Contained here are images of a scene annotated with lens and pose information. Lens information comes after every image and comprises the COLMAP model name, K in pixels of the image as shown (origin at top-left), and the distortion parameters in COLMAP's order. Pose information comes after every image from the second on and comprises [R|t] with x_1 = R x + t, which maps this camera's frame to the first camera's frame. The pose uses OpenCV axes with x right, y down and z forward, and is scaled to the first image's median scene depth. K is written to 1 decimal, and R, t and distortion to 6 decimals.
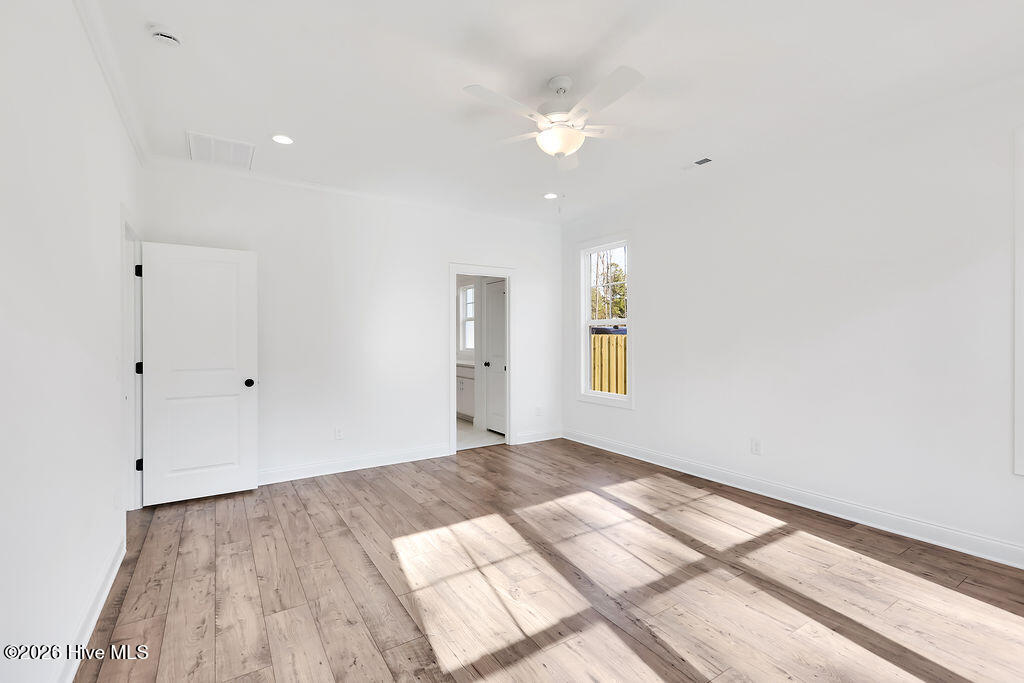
lens RADIAL K [[460.4, 0, 517.0], [0, 460.4, 344.2], [0, 0, 1]] dist [-0.001916, 0.002142]
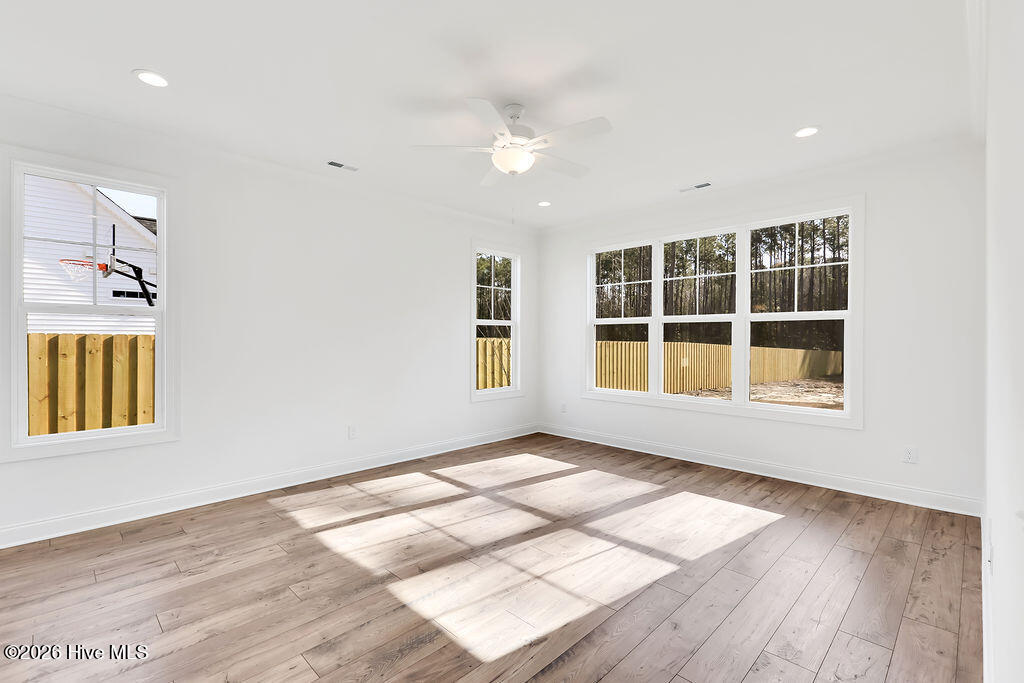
lens RADIAL K [[460.4, 0, 516.0], [0, 460.4, 337.4], [0, 0, 1]] dist [-0.001916, 0.002142]
pose [[-0.210587, 0.001804, 0.977573, -0.829783], [0.014487, 0.999894, 0.001275, -0.009964], [-0.977468, 0.014431, -0.210591, 1.017040]]
